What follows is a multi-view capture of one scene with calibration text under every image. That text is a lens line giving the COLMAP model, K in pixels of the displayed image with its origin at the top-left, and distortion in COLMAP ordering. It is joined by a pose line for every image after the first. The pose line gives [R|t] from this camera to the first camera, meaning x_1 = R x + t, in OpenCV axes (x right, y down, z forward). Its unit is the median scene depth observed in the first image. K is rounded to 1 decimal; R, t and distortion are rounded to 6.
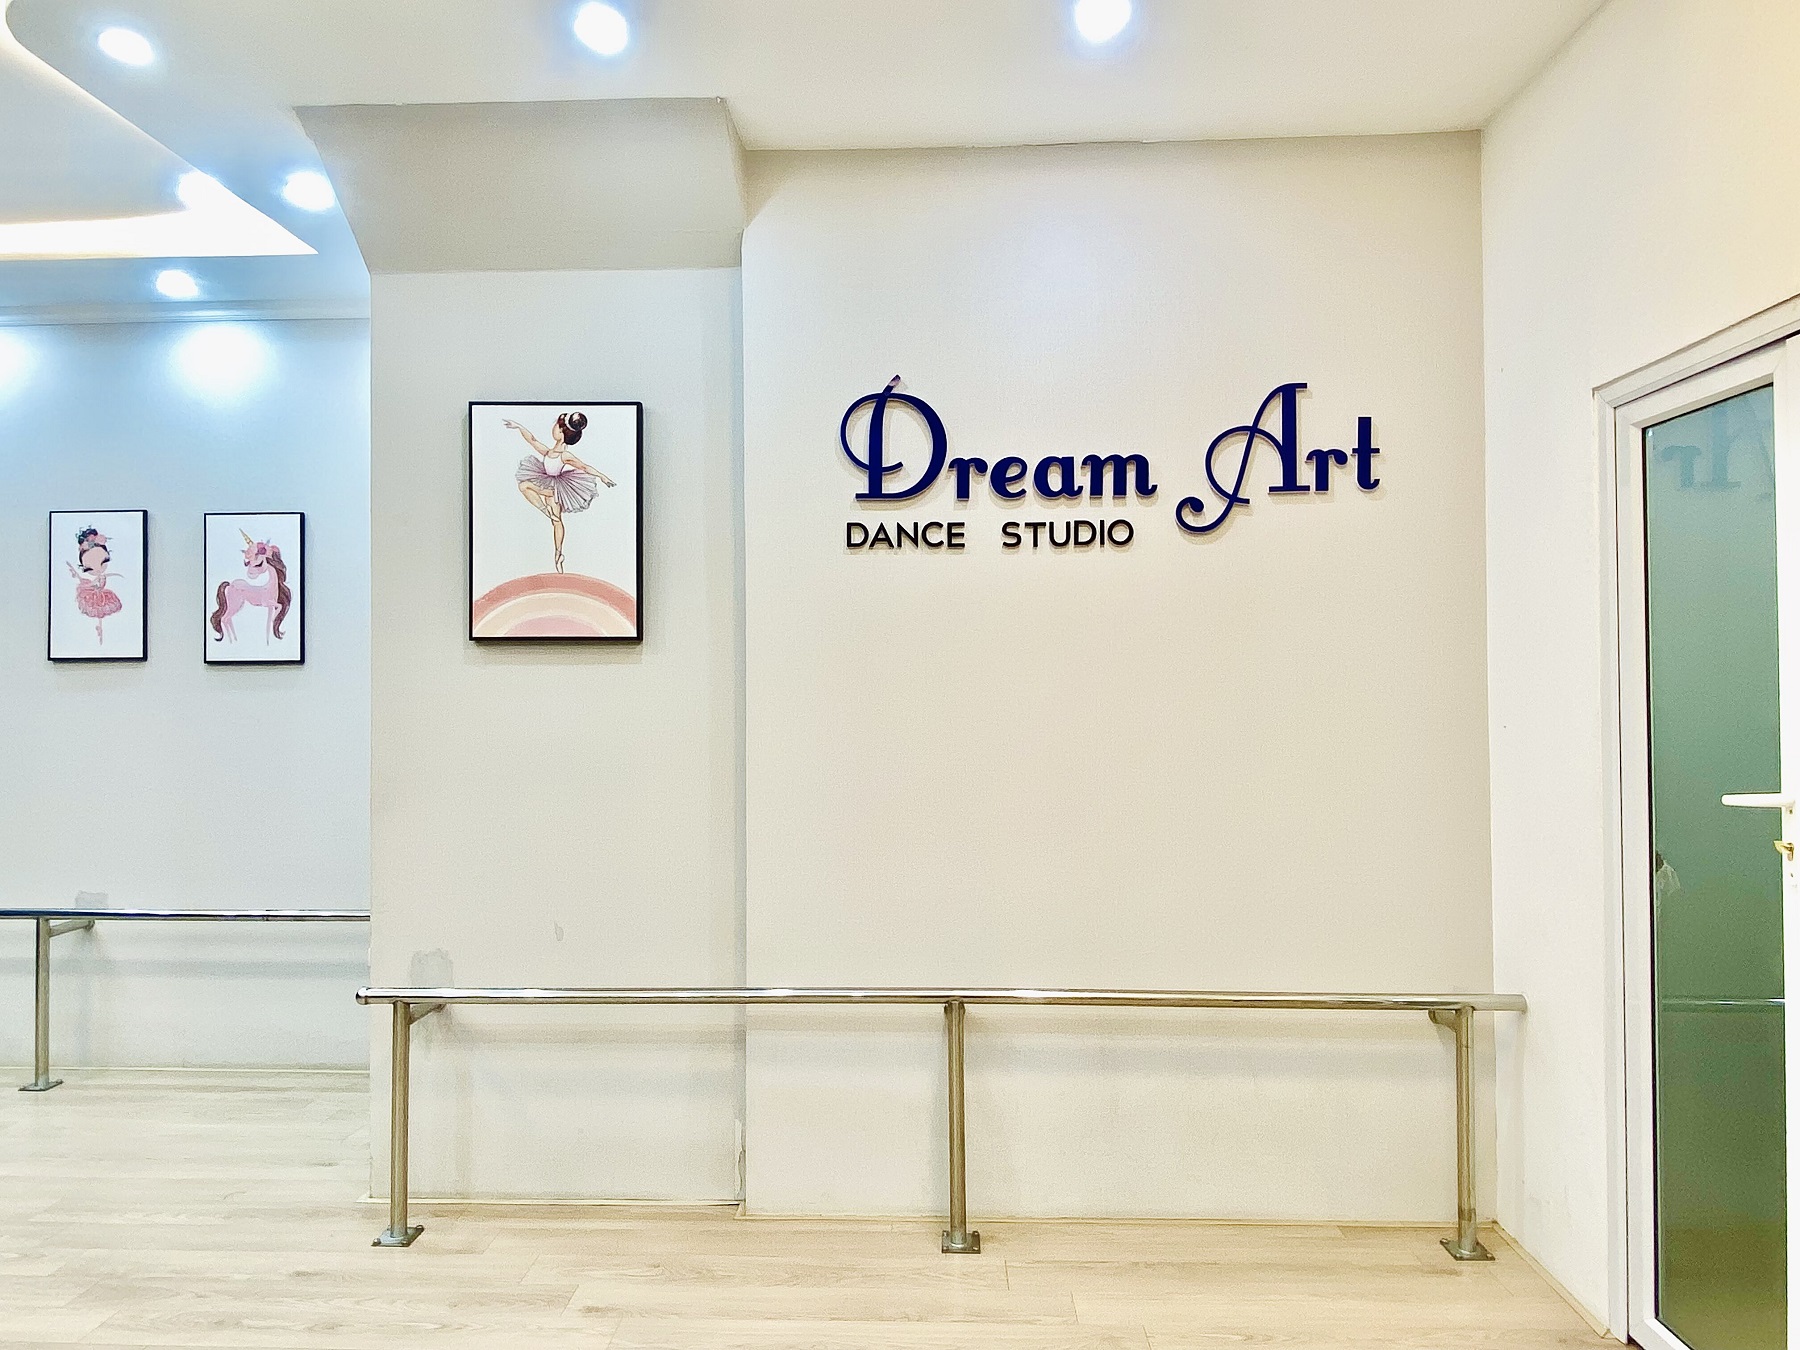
lens RADIAL K [[1131.3, 0, 897.7], [0, 1131.3, 679.4], [0, 0, 1]] dist [0.077855, -0.087102]
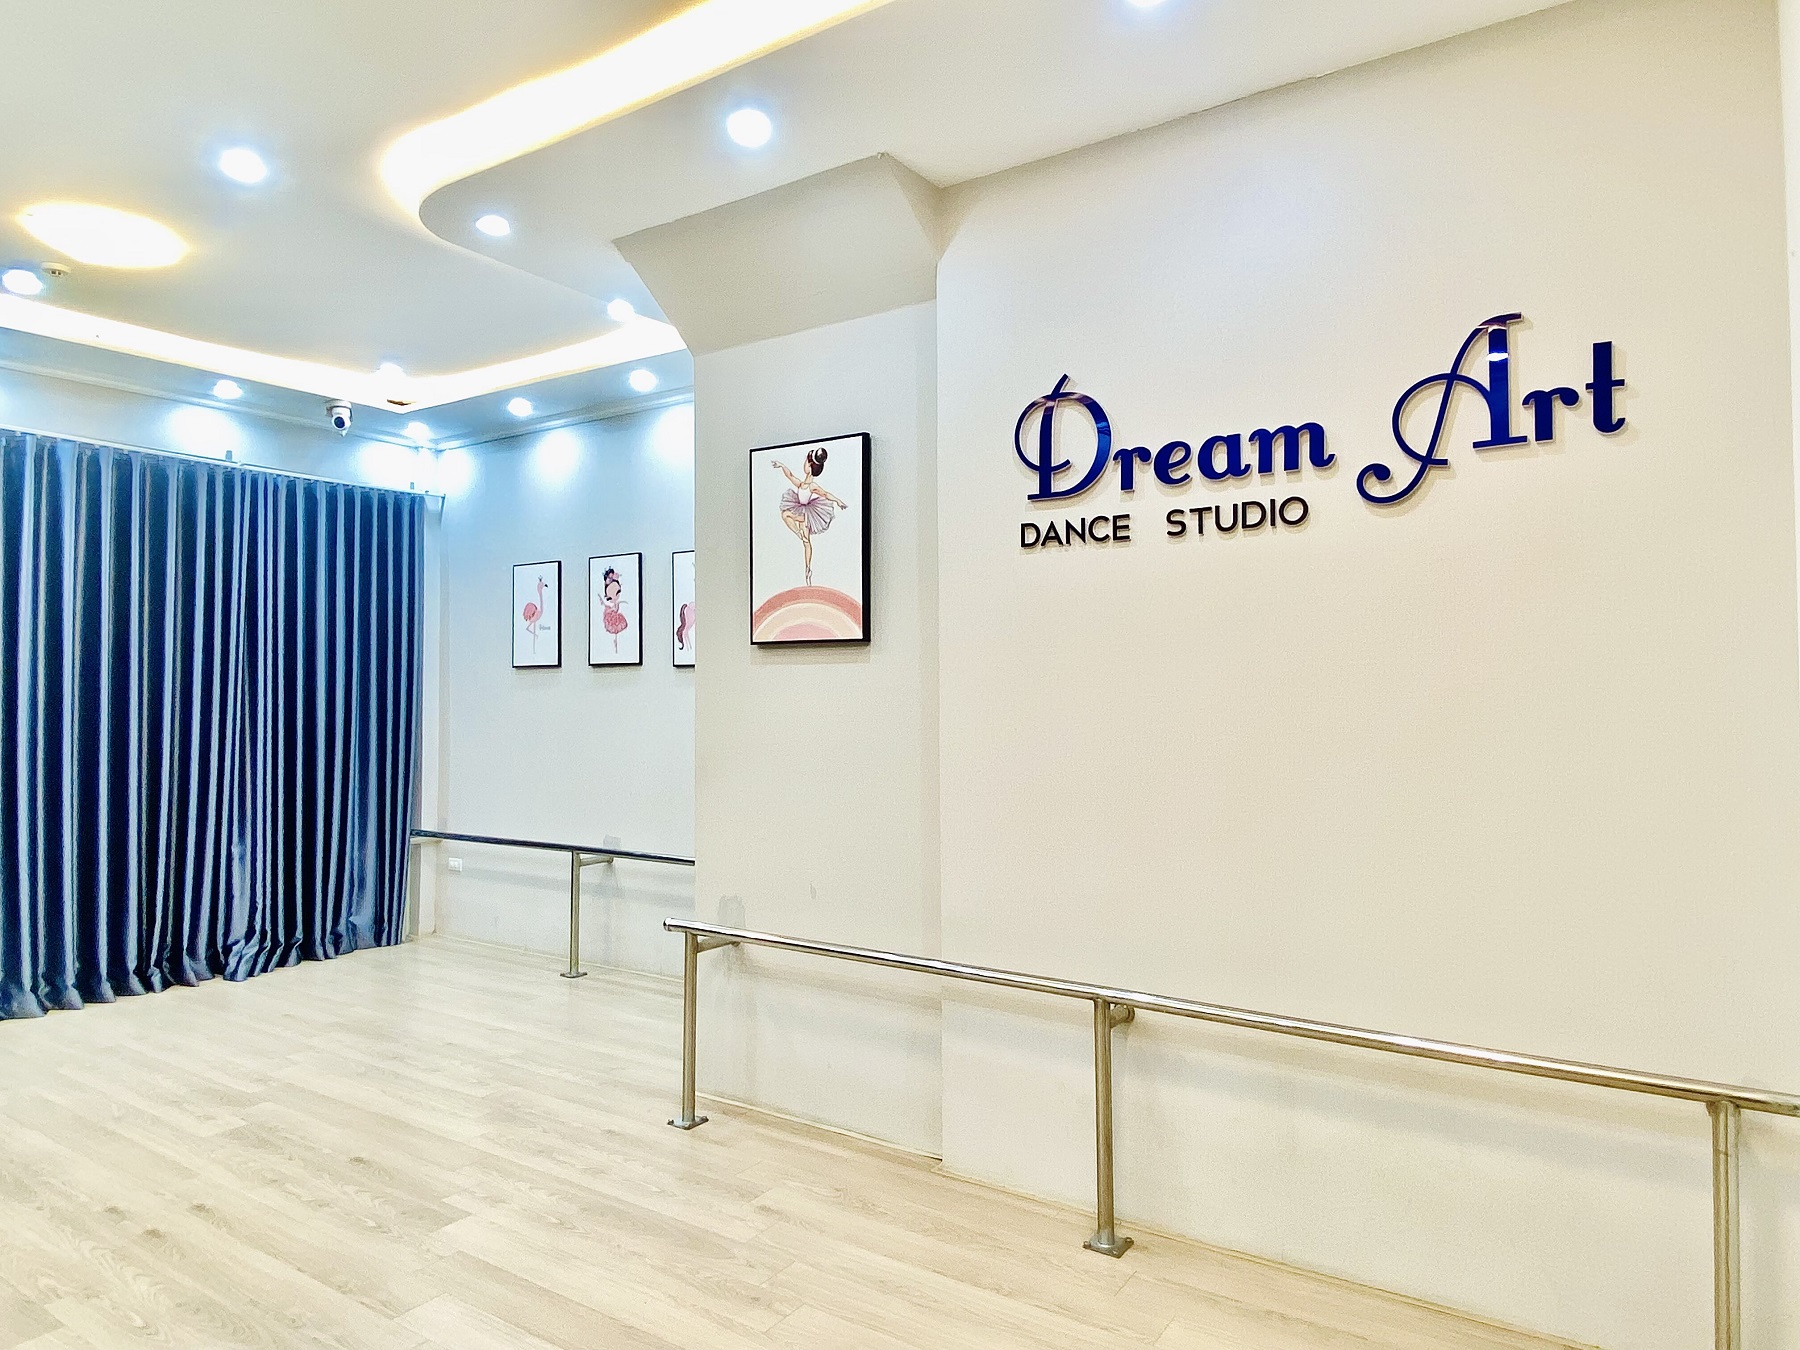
lens RADIAL K [[1114.7, 0, 883.4], [0, 1114.7, 669.7], [0, 0, 1]] dist [0.080461, -0.102909]
pose [[0.849209, -0.008614, -0.527987, 0.390879], [0.002960, 0.999929, -0.011553, 0.007094], [0.528049, 0.008248, 0.849174, 0.064095]]
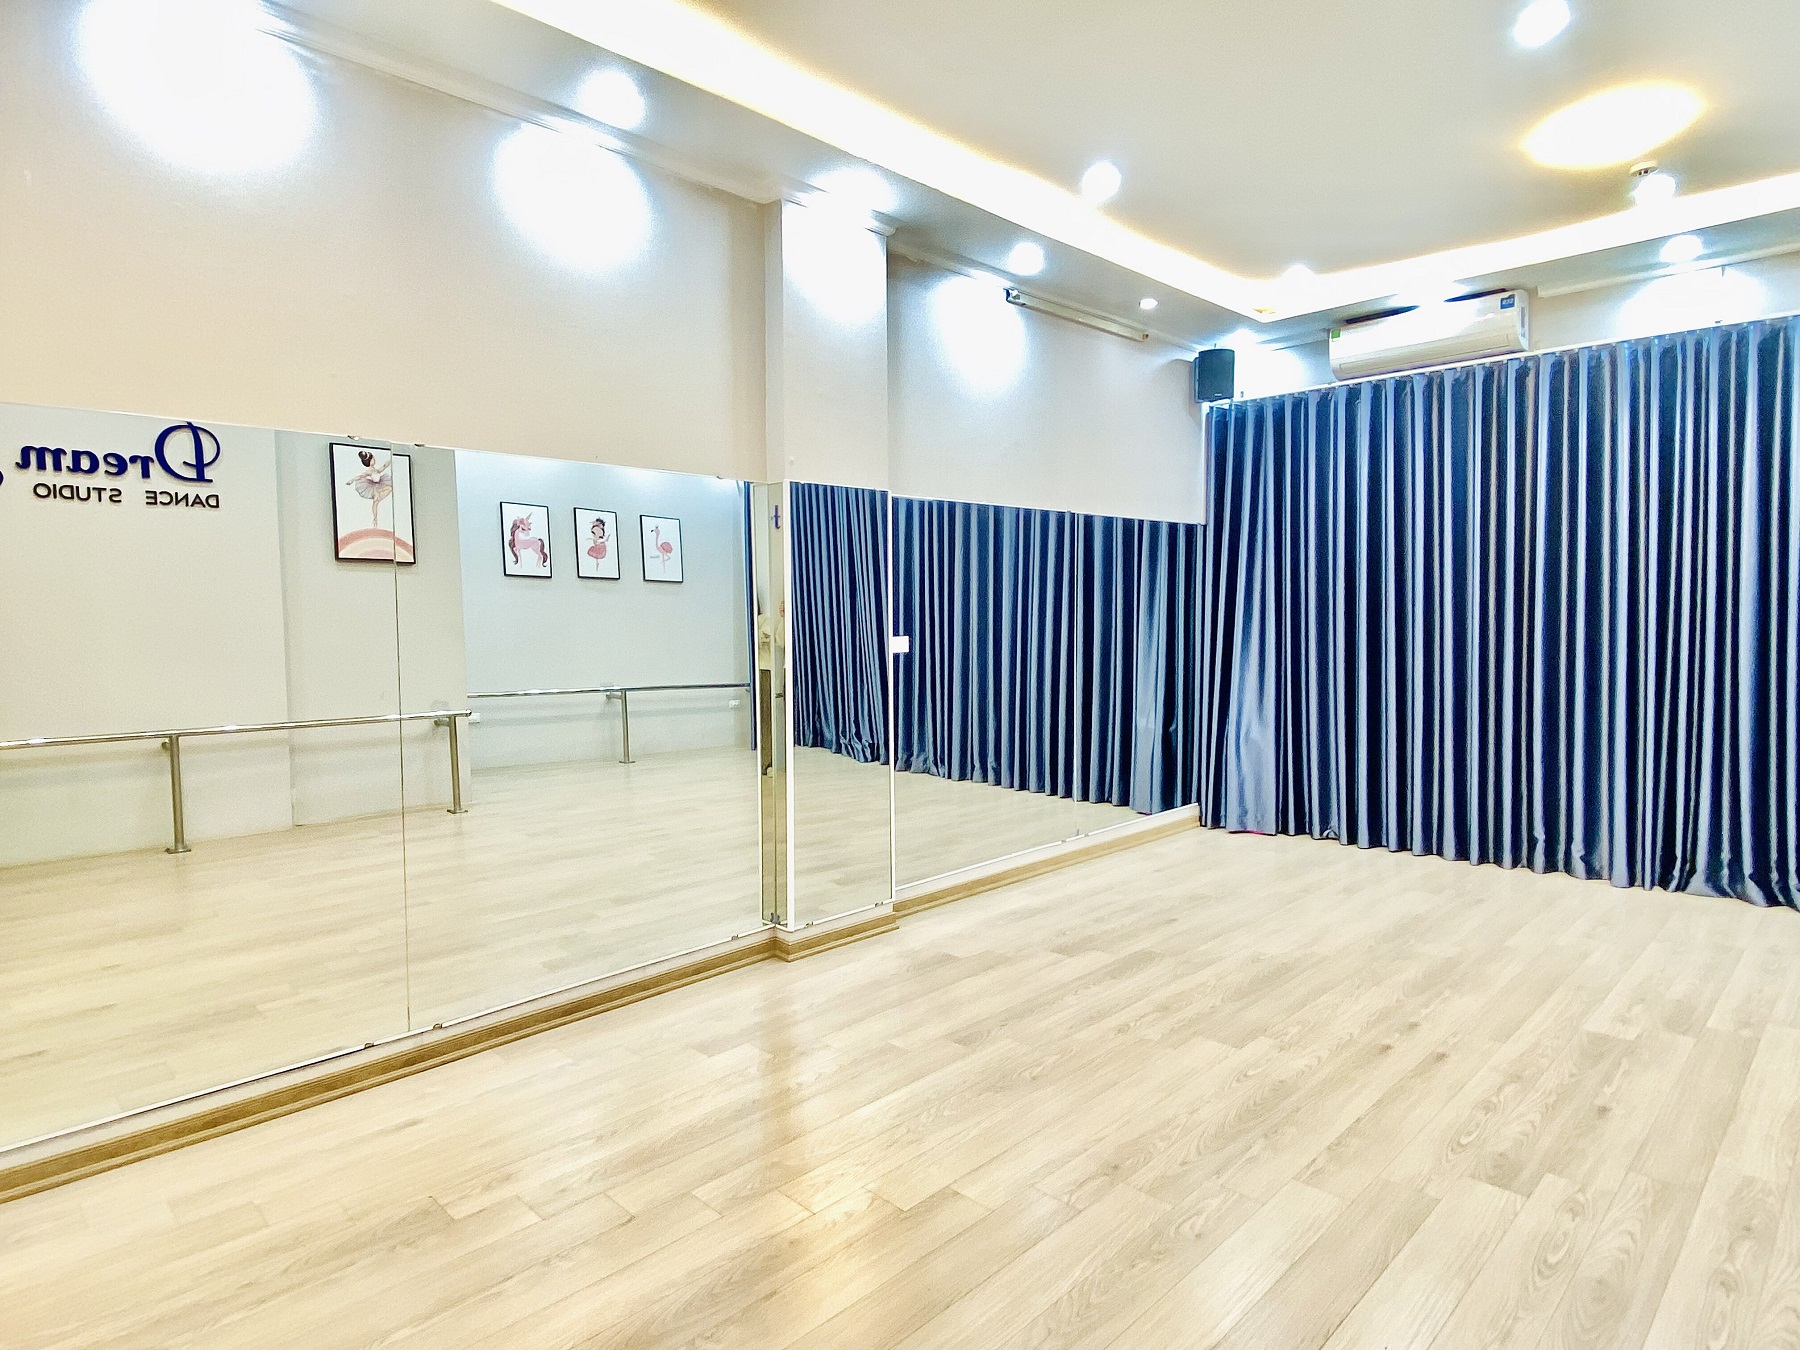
lens RADIAL K [[997.6, 0, 891.4], [0, 997.6, 678.6], [0, 0, 1]] dist [0.045235, -0.046312]
pose [[-0.686964, 0.062801, -0.723973, 0.394033], [0.023331, 0.997651, 0.064402, 0.030683], [0.726317, 0.027351, -0.686815, 0.885043]]
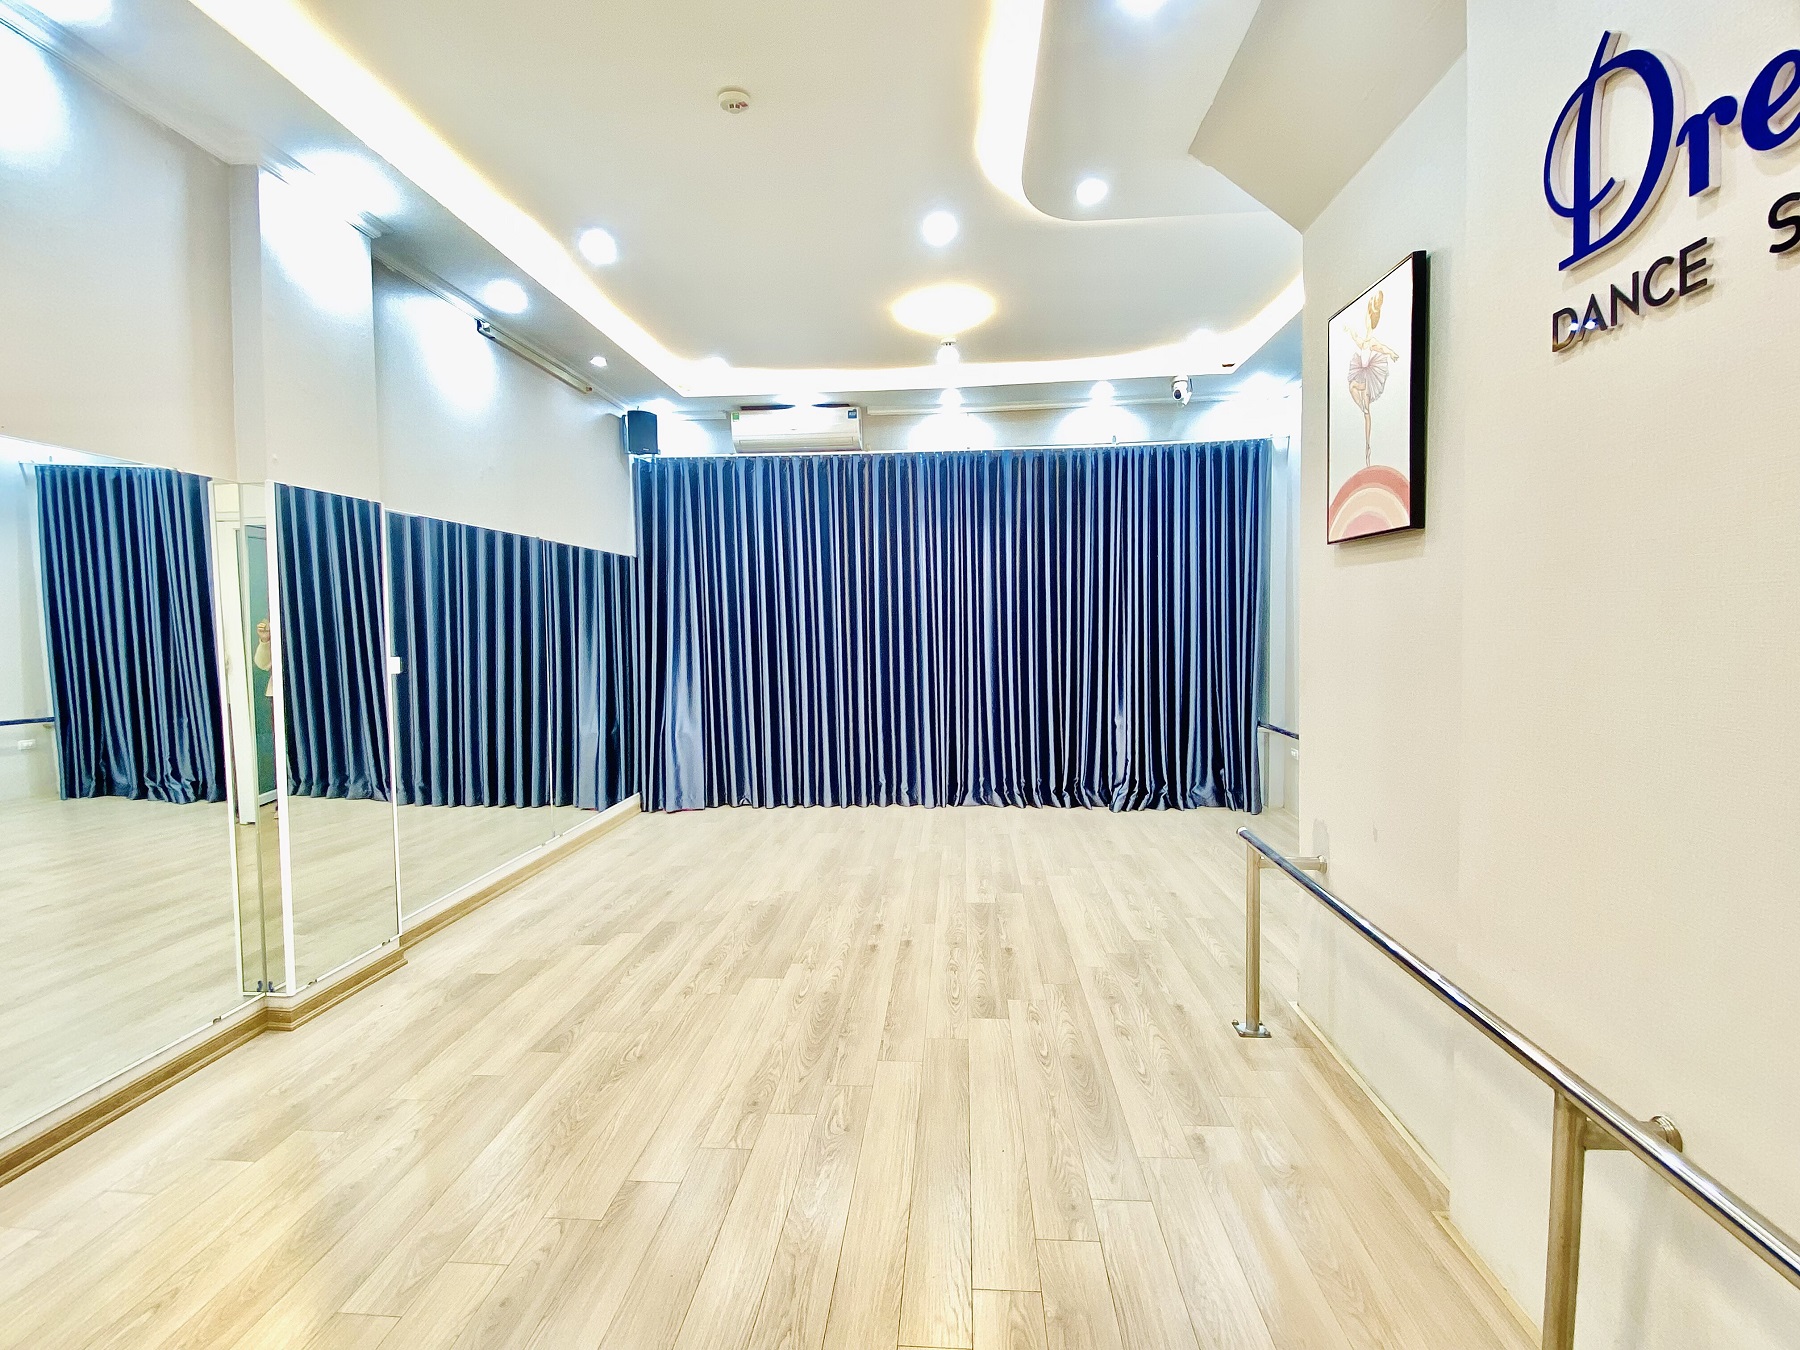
lens RADIAL K [[835.7, 0, 891.8], [0, 835.7, 668.2], [0, 0, 1]] dist [0.042980, -0.034129]
pose [[-0.046089, 0.061912, -0.997017, 0.468485], [0.023838, 0.997861, 0.060862, 0.025009], [0.998653, -0.020962, -0.047466, 0.647902]]
